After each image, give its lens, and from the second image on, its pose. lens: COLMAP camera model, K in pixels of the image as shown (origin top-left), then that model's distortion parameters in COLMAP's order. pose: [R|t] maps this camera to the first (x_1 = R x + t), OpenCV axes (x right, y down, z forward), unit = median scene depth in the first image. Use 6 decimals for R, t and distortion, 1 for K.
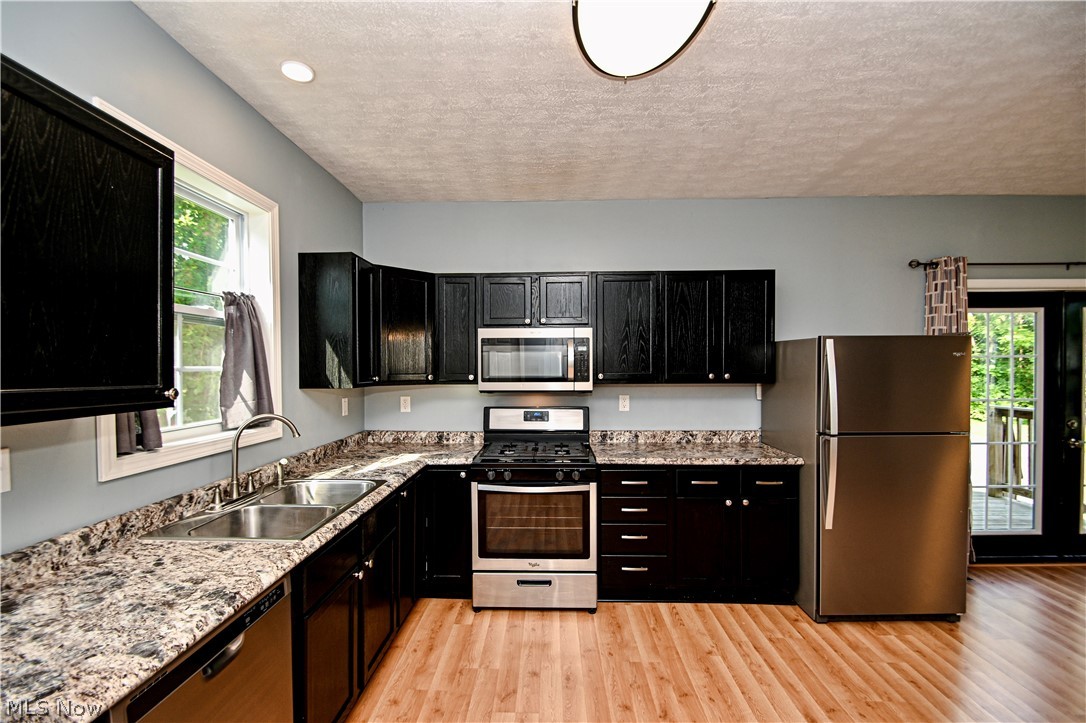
lens RADIAL K [[469.9, 0, 545.7], [0, 469.9, 366.8], [0, 0, 1]] dist [0.008451, -0.009544]
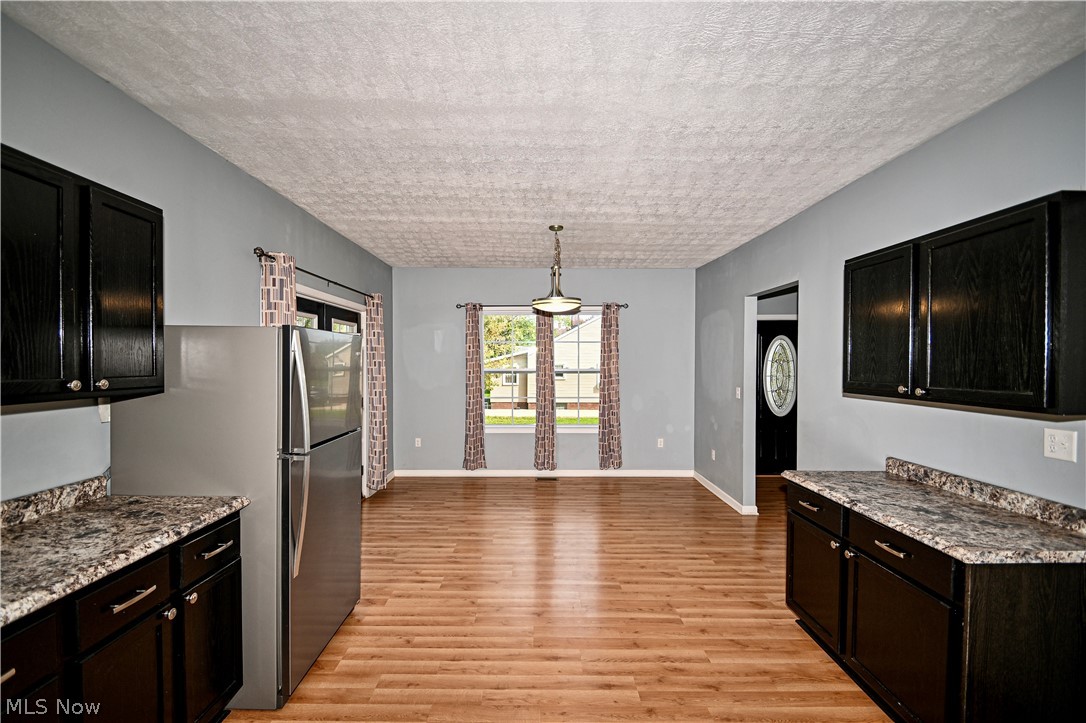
lens RADIAL K [[469.9, 0, 542.9], [0, 469.9, 366.7], [0, 0, 1]] dist [0.008451, -0.009544]
pose [[-0.009545, -0.004177, 0.999946, -0.135304], [0.000824, 0.999991, 0.004185, -0.001005], [-0.999954, 0.000864, -0.009541, 0.472087]]
